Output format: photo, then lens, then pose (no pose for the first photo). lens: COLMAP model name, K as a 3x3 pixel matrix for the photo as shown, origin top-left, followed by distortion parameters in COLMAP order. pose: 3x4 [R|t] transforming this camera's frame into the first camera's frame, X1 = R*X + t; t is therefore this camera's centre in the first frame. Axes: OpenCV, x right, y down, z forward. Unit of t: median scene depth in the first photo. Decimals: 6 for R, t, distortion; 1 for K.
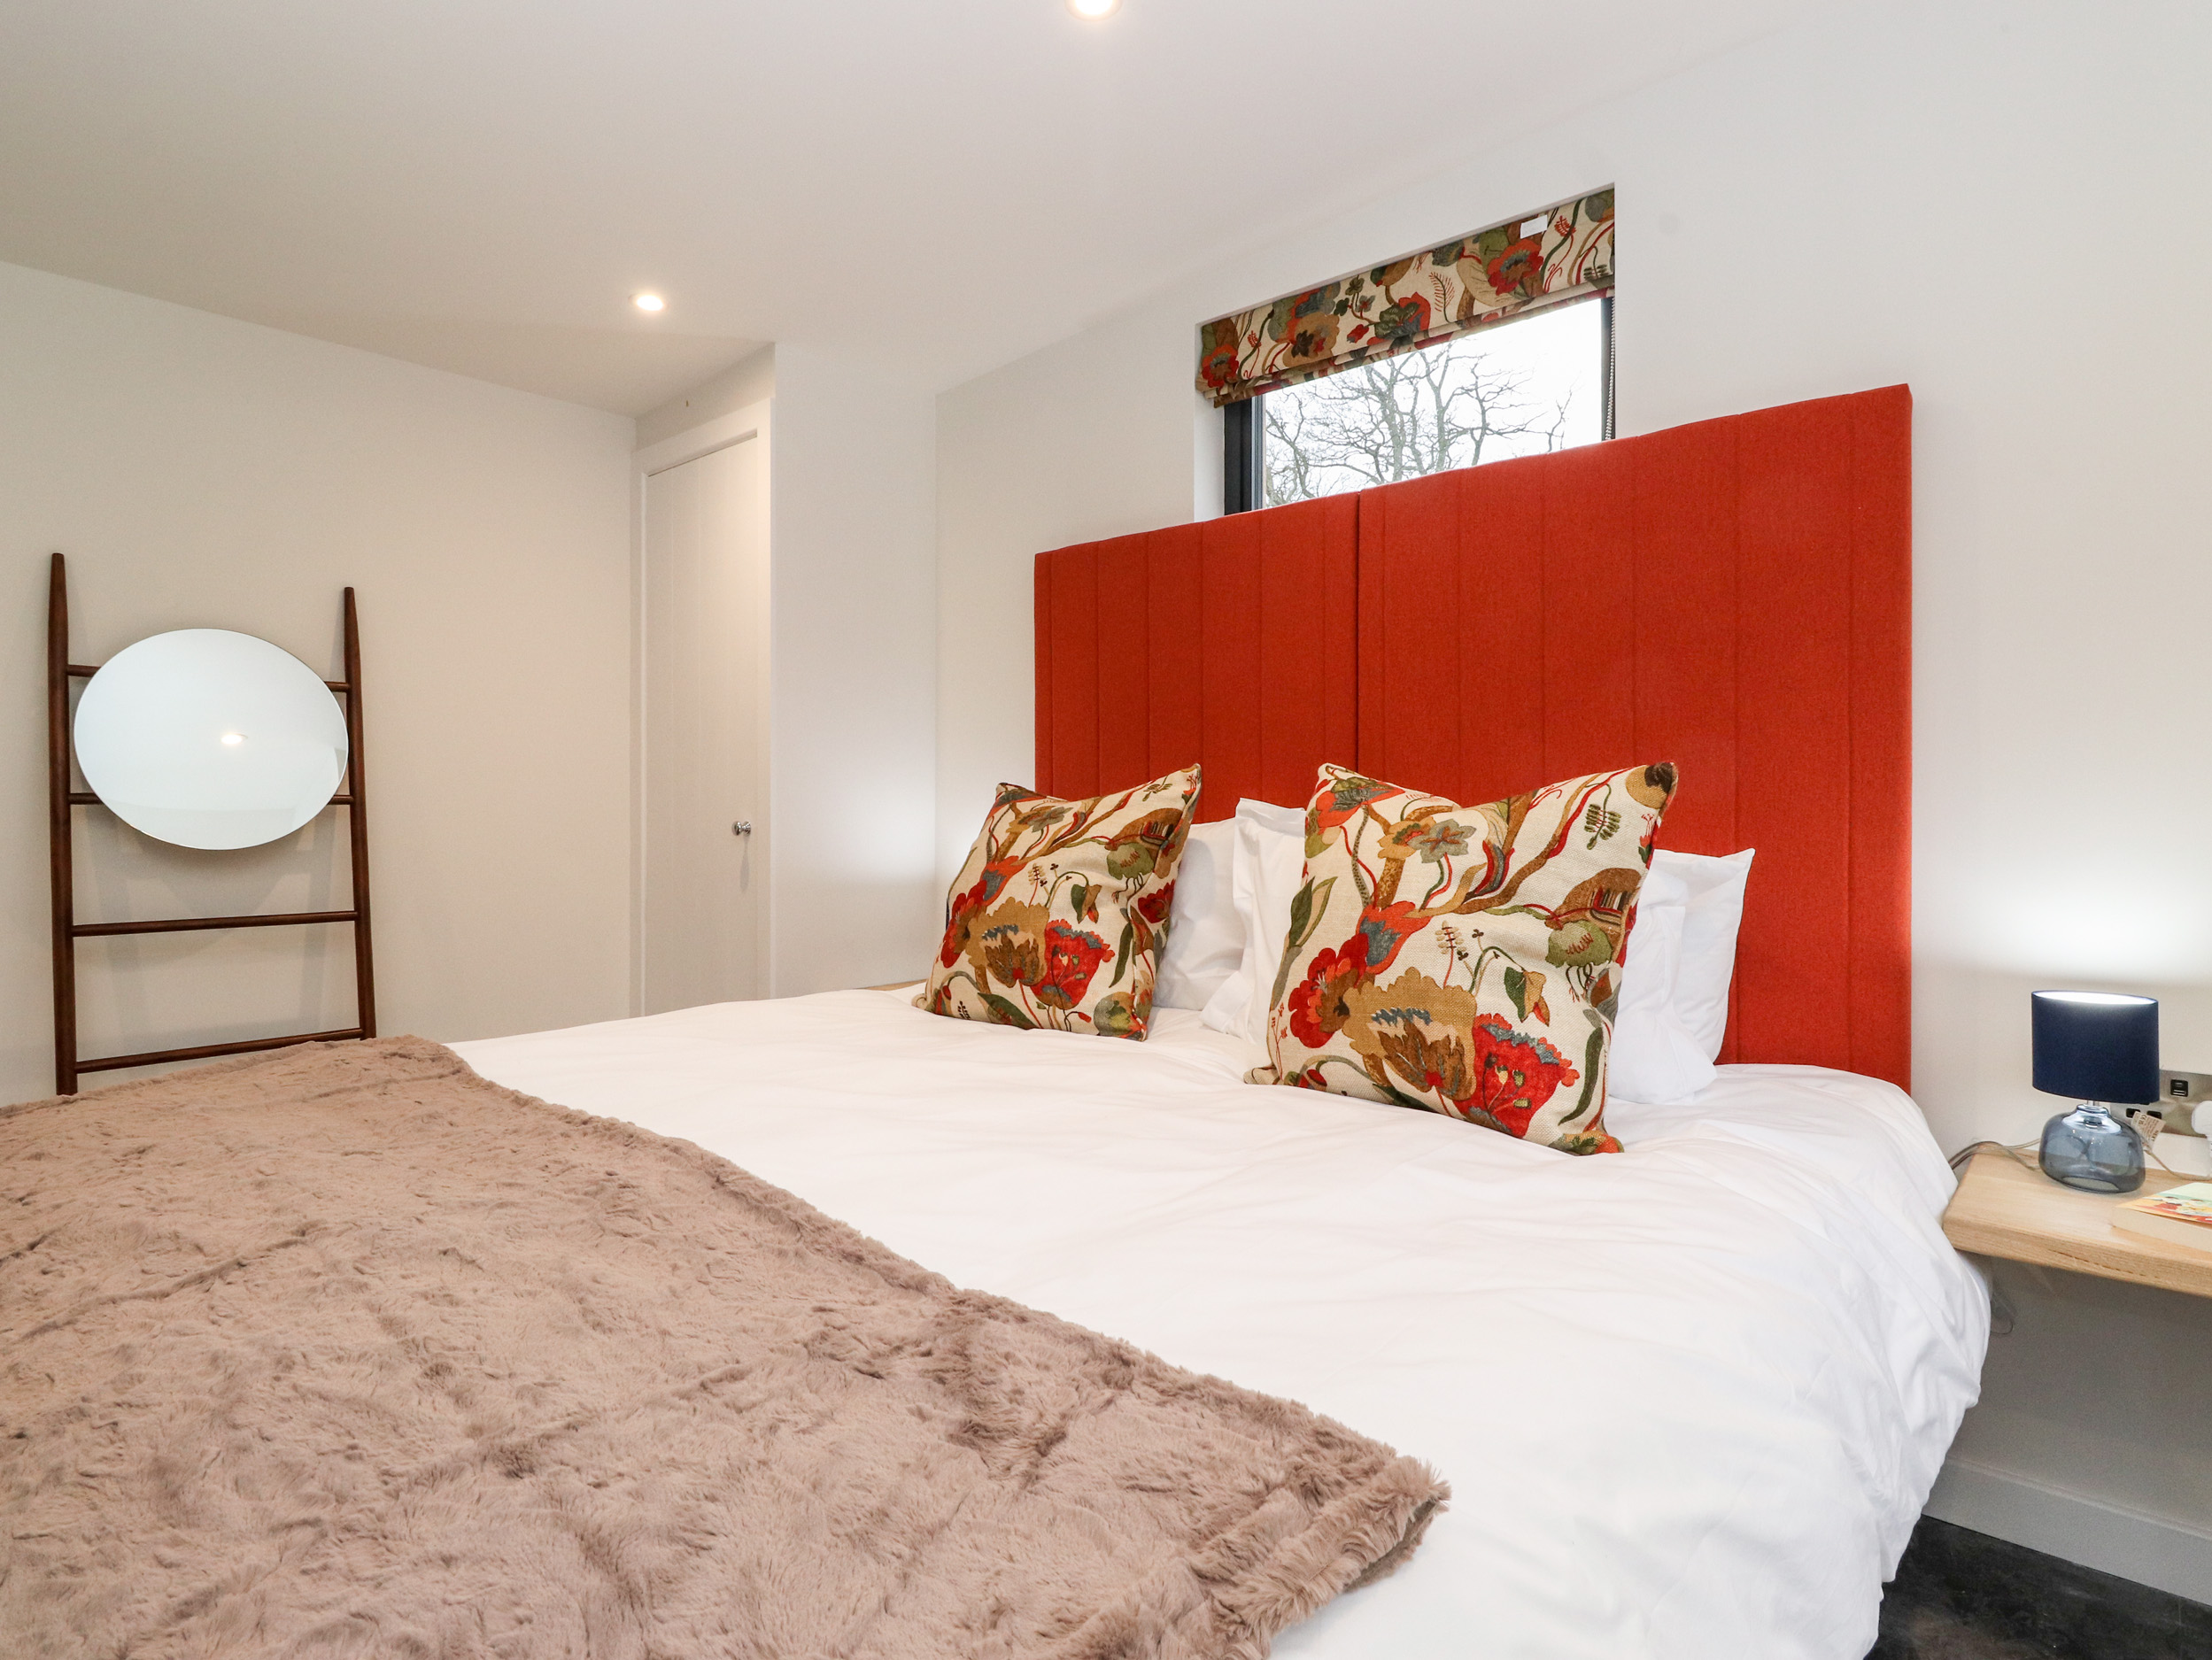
lens RADIAL K [[1183.4, 0, 1120.2], [0, 1183.4, 800.3], [0, 0, 1]] dist [0.002258, -0.012147]
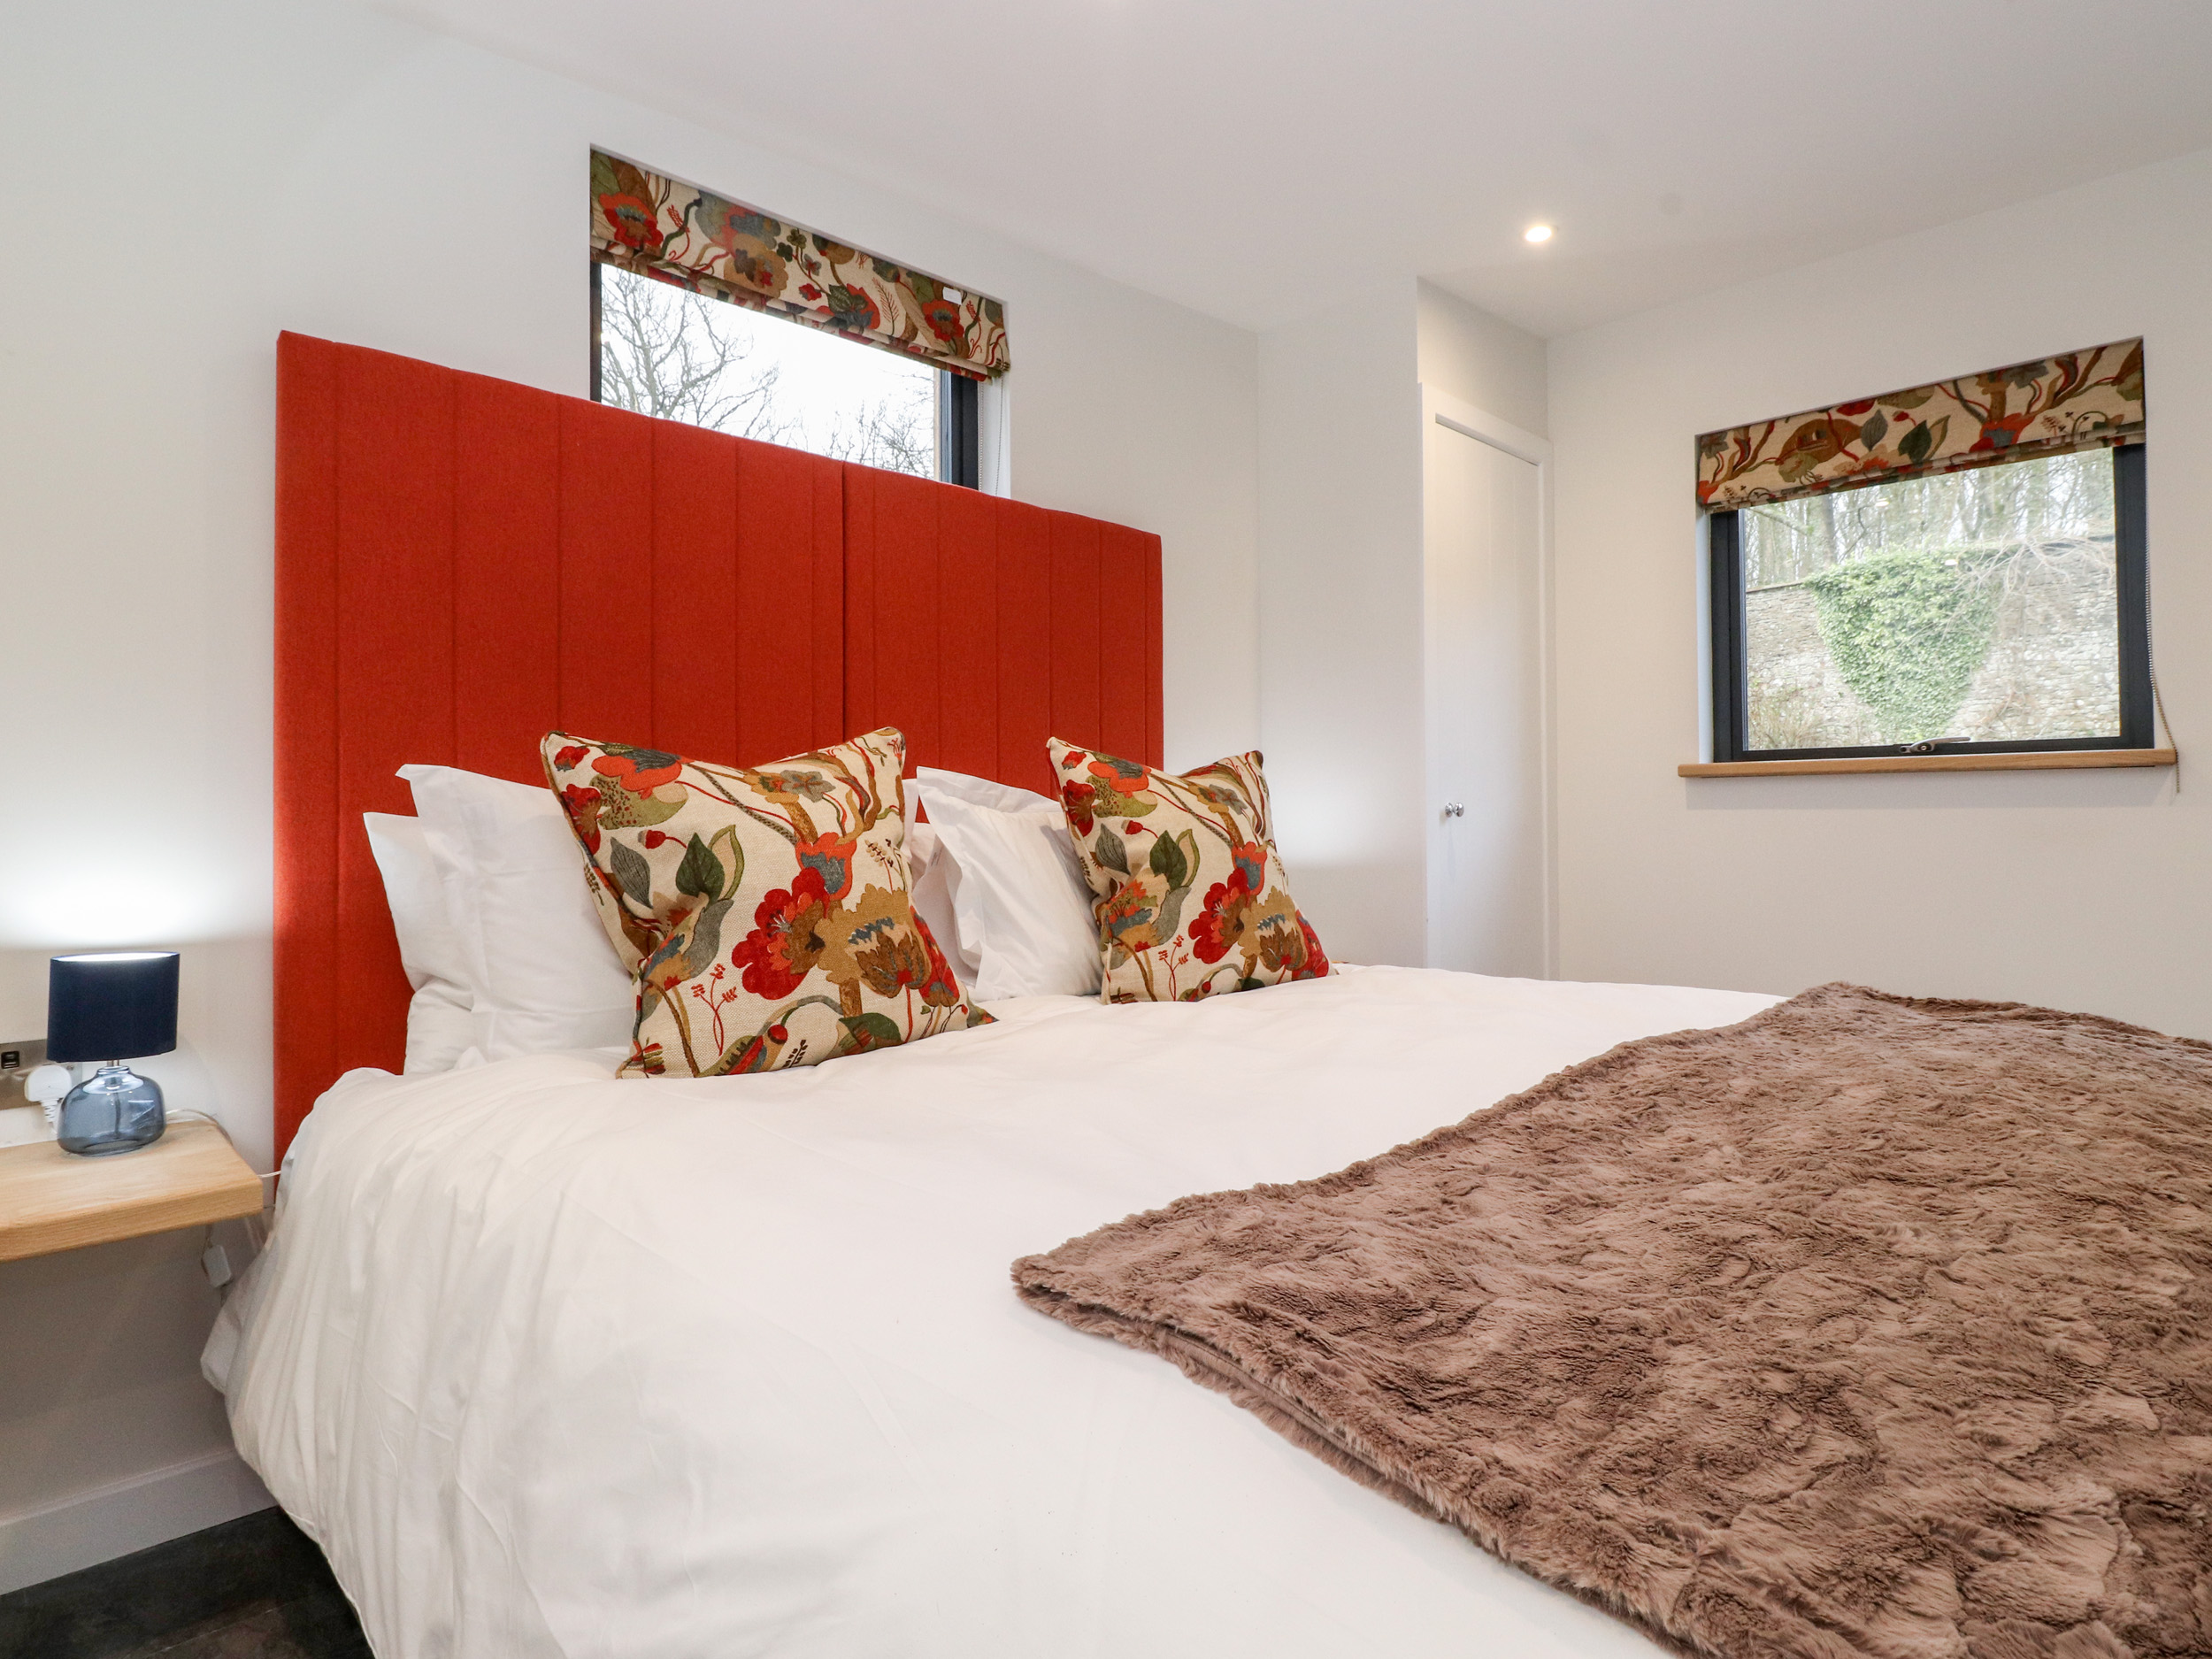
lens RADIAL K [[1183.6, 0, 1120.2], [0, 1183.6, 799.8], [0, 0, 1]] dist [0.002258, -0.012147]
pose [[0.055934, 0.007589, 0.998406, -0.836624], [0.006348, 0.999948, -0.007956, 0.033436], [-0.998414, 0.006783, 0.055883, 0.776904]]
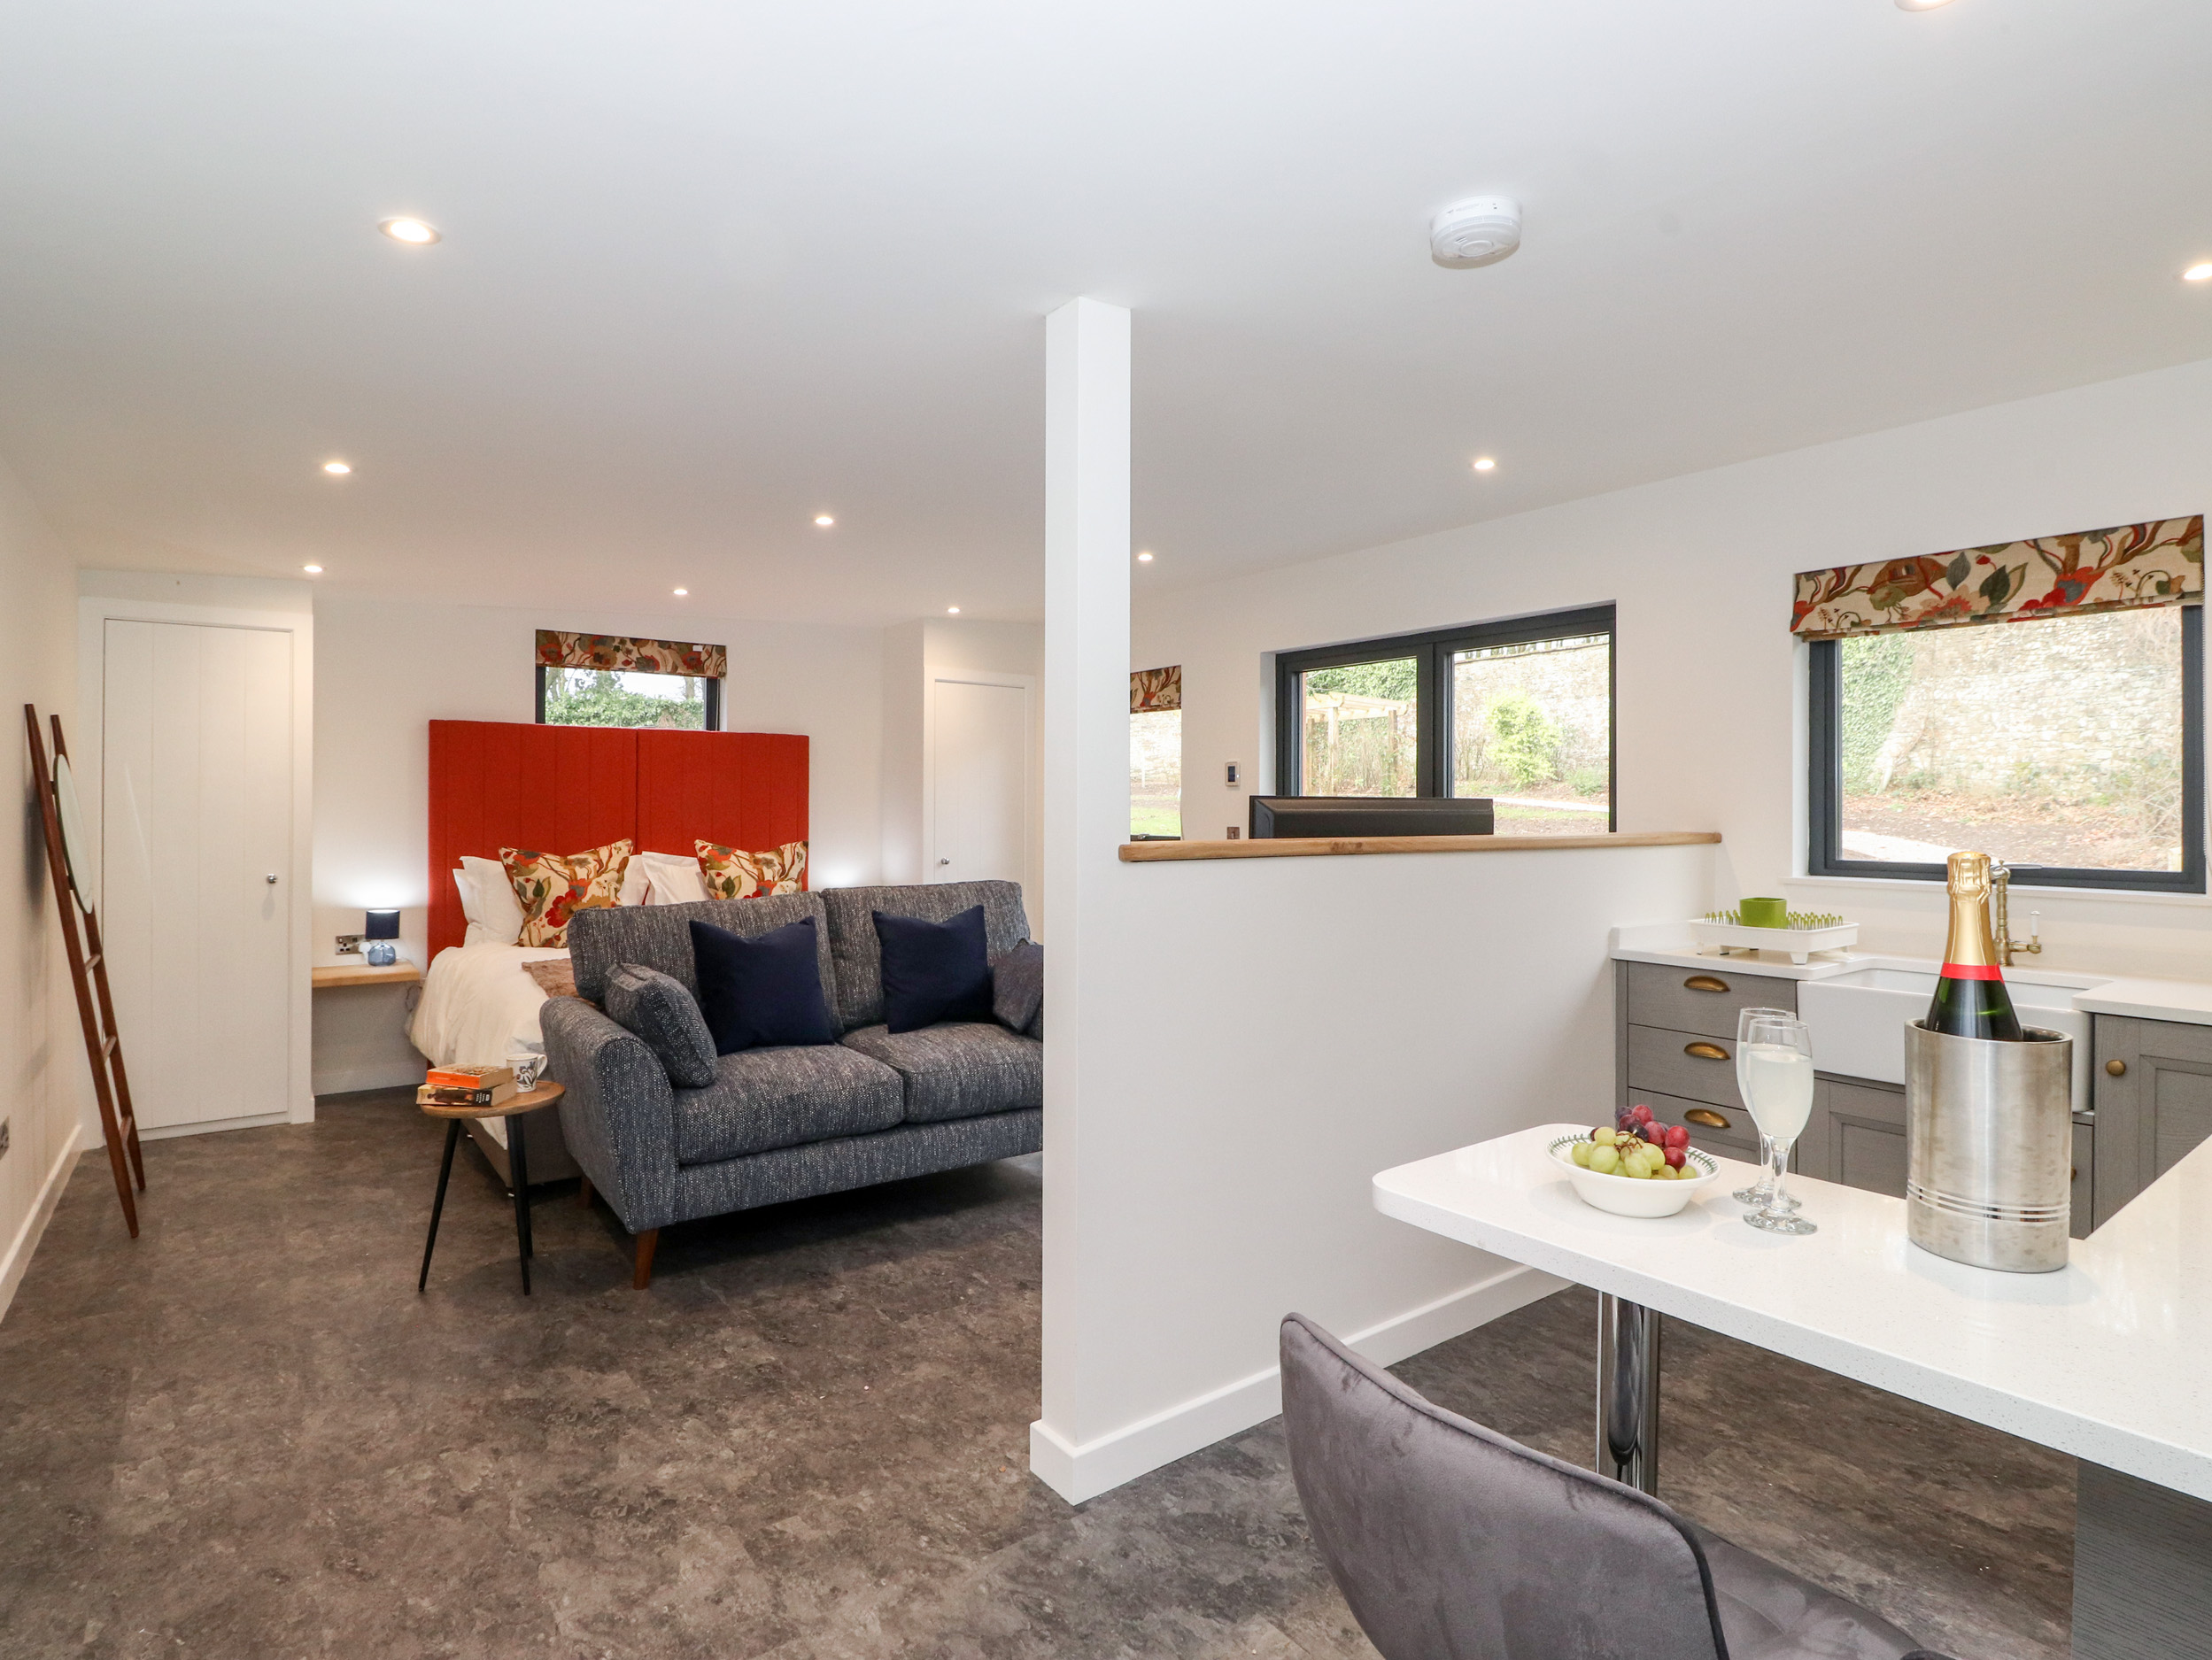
lens RADIAL K [[1167.7, 0, 1116.1], [0, 1167.7, 798.1], [0, 0, 1]] dist [0.000465, -0.011278]
pose [[0.192212, 0.006125, 0.981334, -2.261708], [-0.005040, 0.999973, -0.005254, -0.112534], [-0.981341, -0.003936, 0.192238, -0.550575]]
